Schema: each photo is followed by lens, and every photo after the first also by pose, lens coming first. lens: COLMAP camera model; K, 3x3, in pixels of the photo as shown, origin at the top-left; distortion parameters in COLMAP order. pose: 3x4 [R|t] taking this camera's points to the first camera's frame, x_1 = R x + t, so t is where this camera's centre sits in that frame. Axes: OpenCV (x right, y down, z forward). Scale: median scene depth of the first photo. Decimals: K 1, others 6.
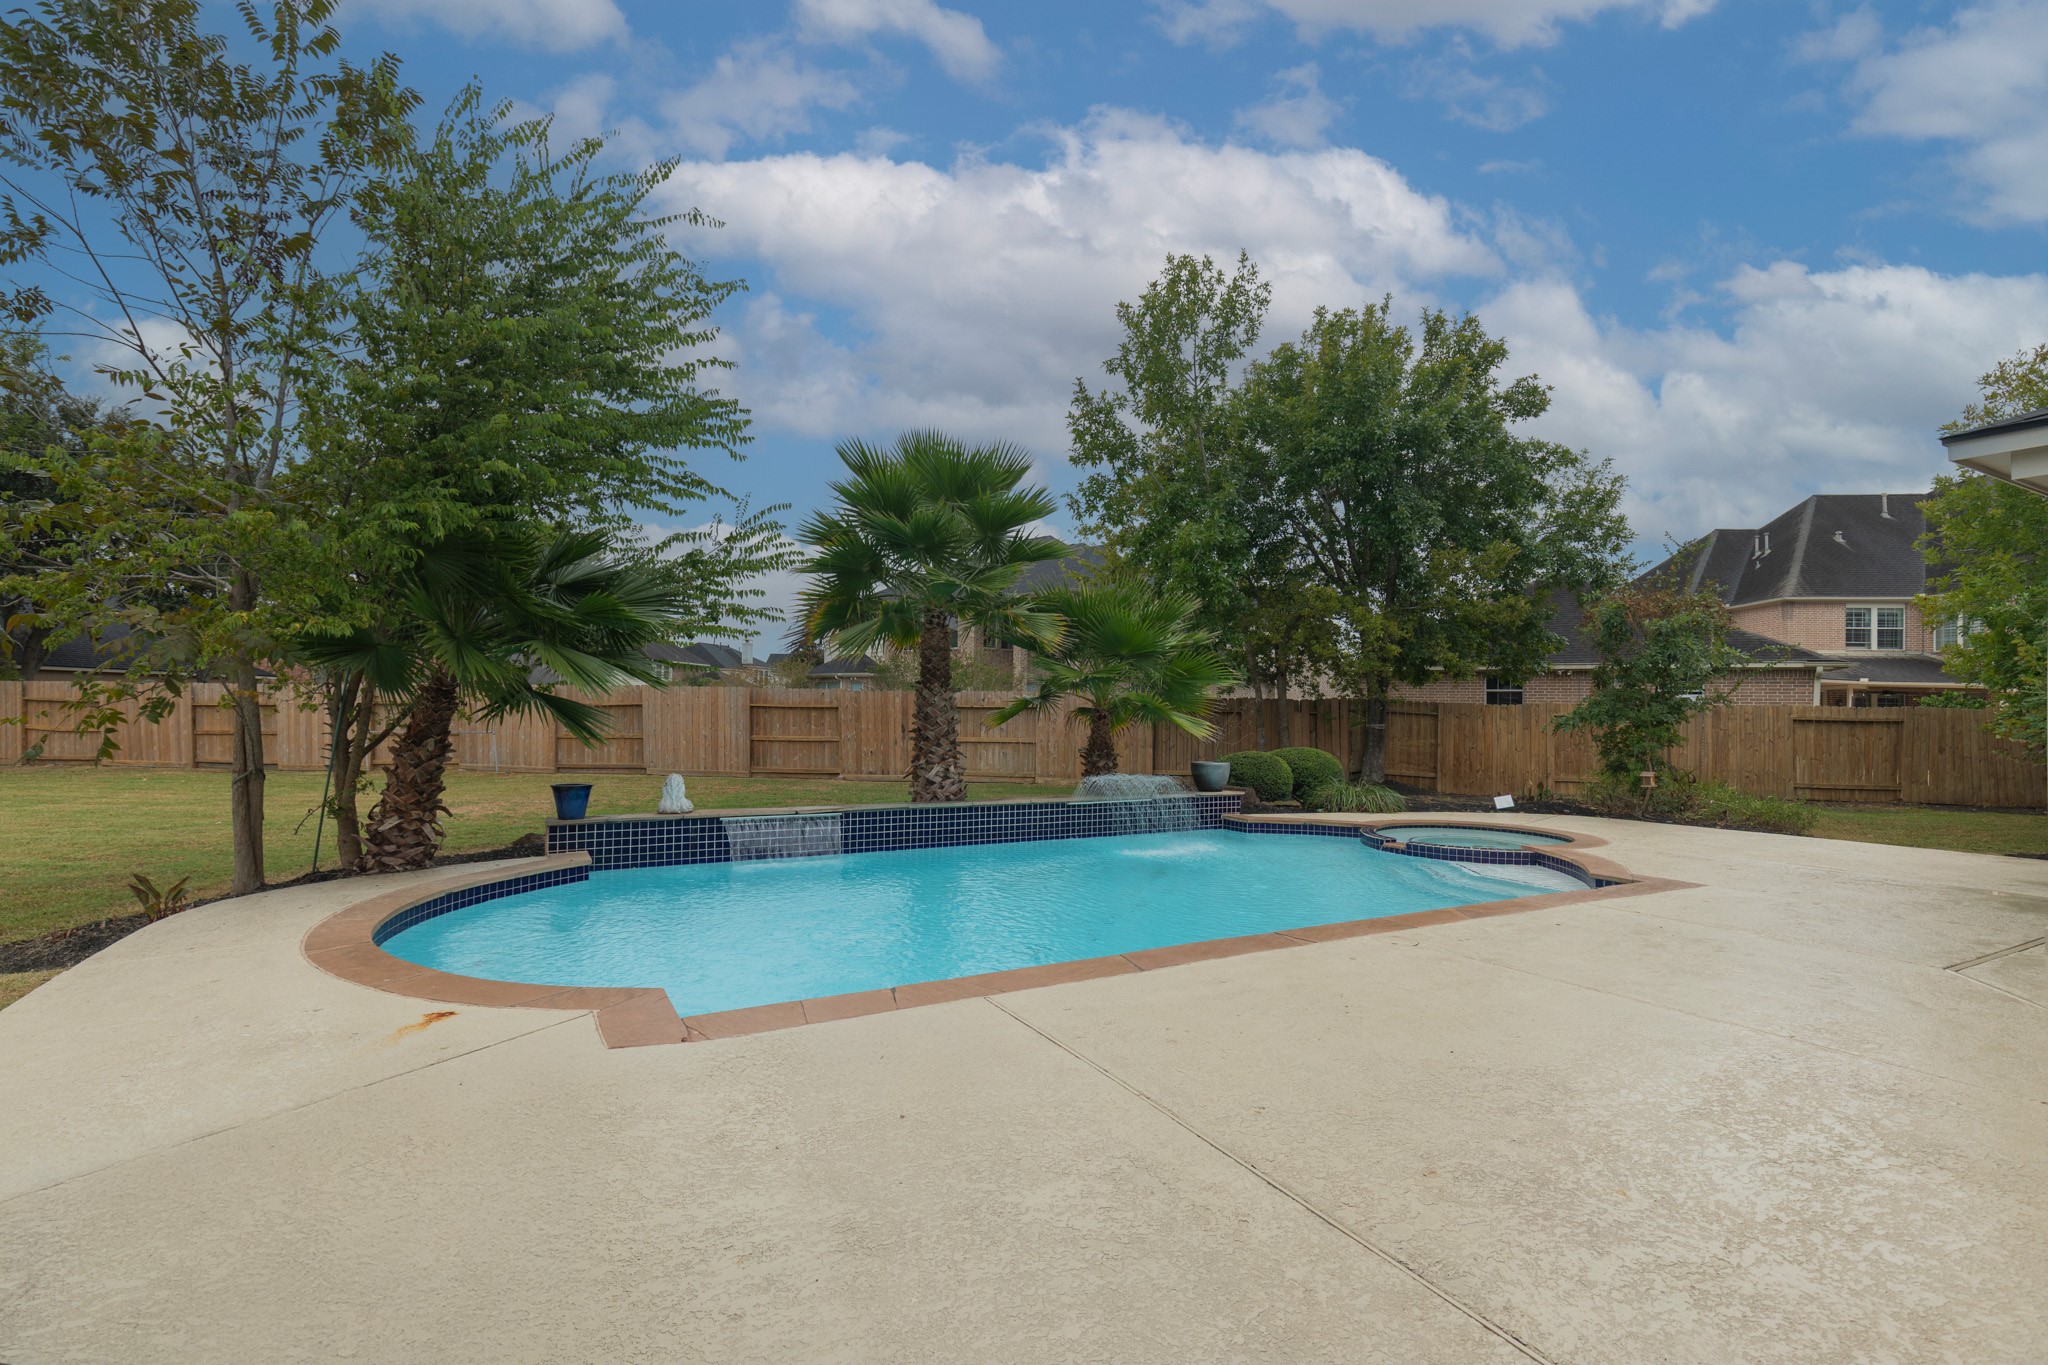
lens RADIAL K [[921.1, 0, 1018.1], [0, 921.1, 703.0], [0, 0, 1]] dist [0.001008, 0.000185]
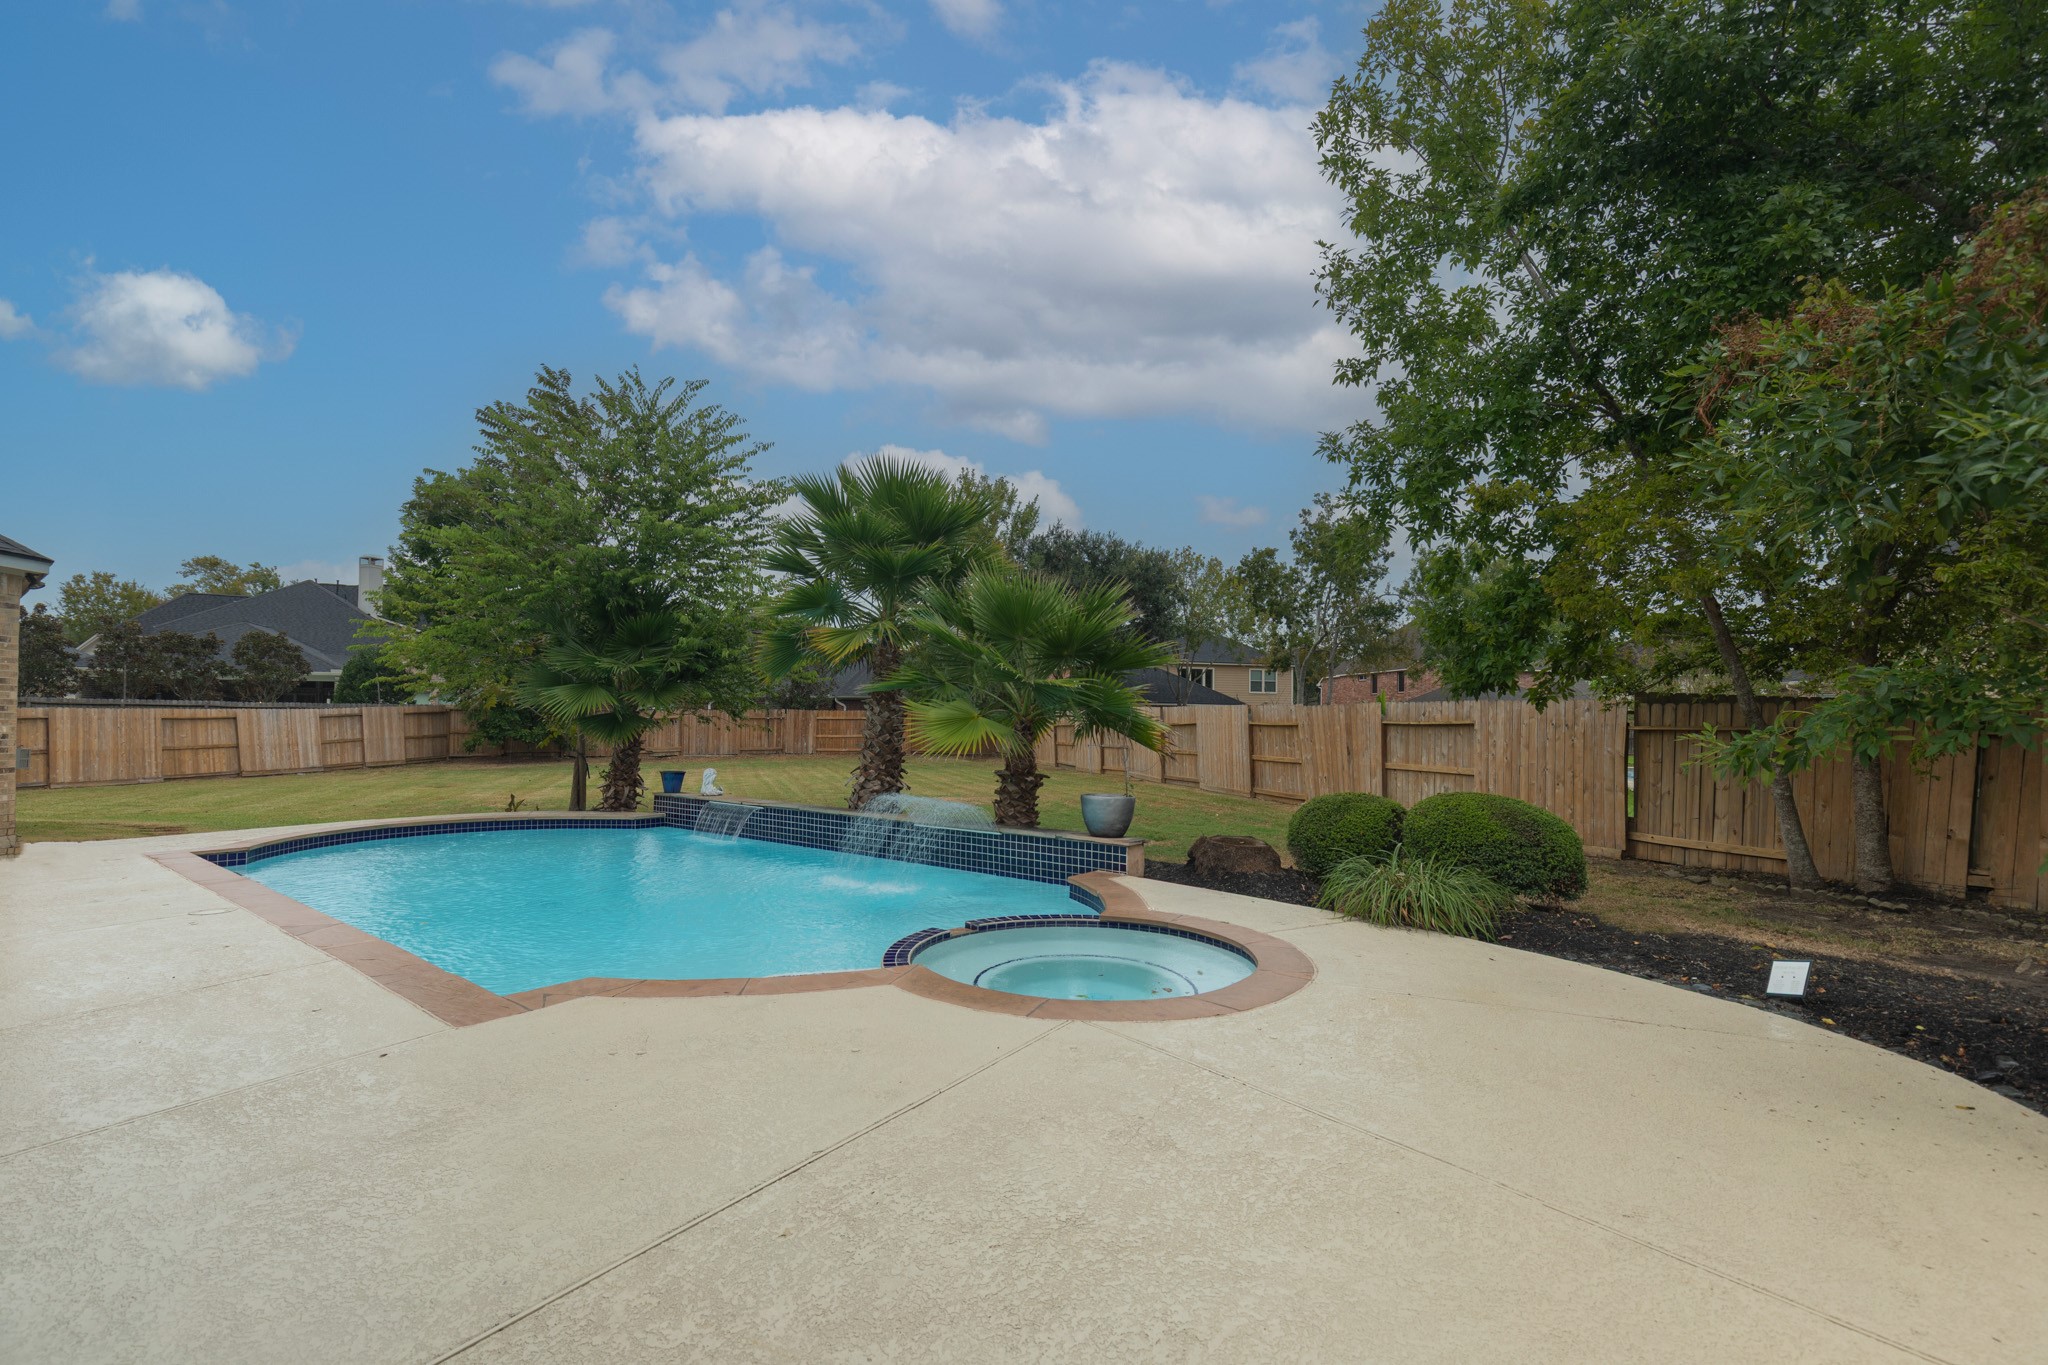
lens RADIAL K [[923.5, 0, 1021.5], [0, 923.5, 714.3], [0, 0, 1]] dist [0.016072, -0.004369]
pose [[0.385730, -0.011809, -0.922536, 0.968684], [0.000833, 0.999922, -0.012452, 0.010577], [0.922611, 0.004035, 0.385710, 0.758012]]
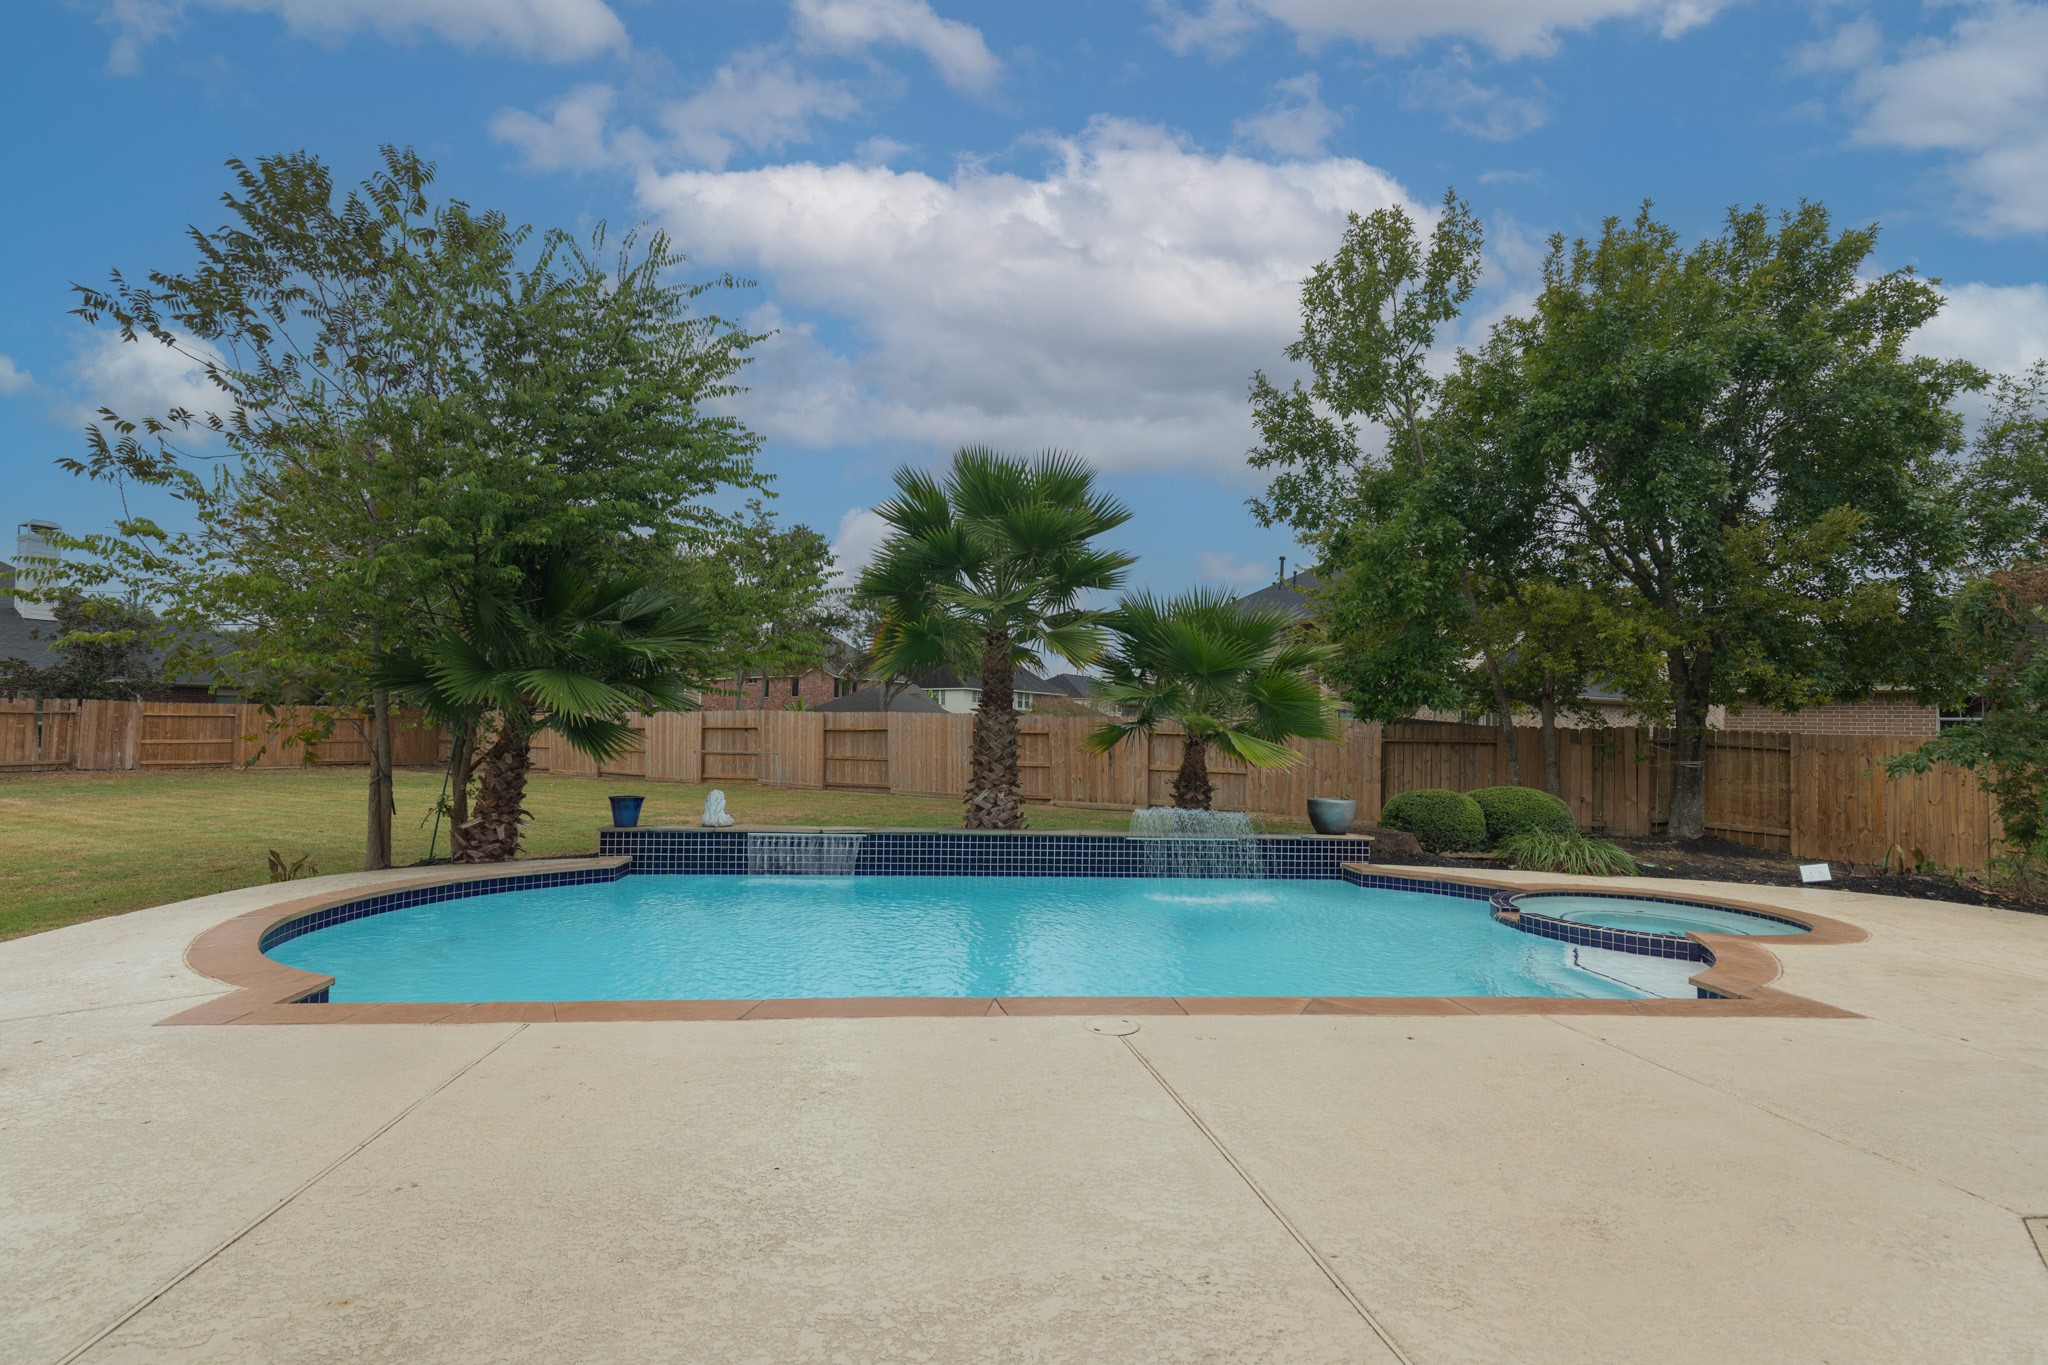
lens RADIAL K [[923.5, 0, 1021.5], [0, 923.5, 714.3], [0, 0, 1]] dist [0.016072, -0.004369]
pose [[0.917099, 0.000380, -0.398660, 0.331875], [-0.008152, 0.999808, -0.017799, 0.003936], [0.398577, 0.019573, 0.916926, 0.124717]]
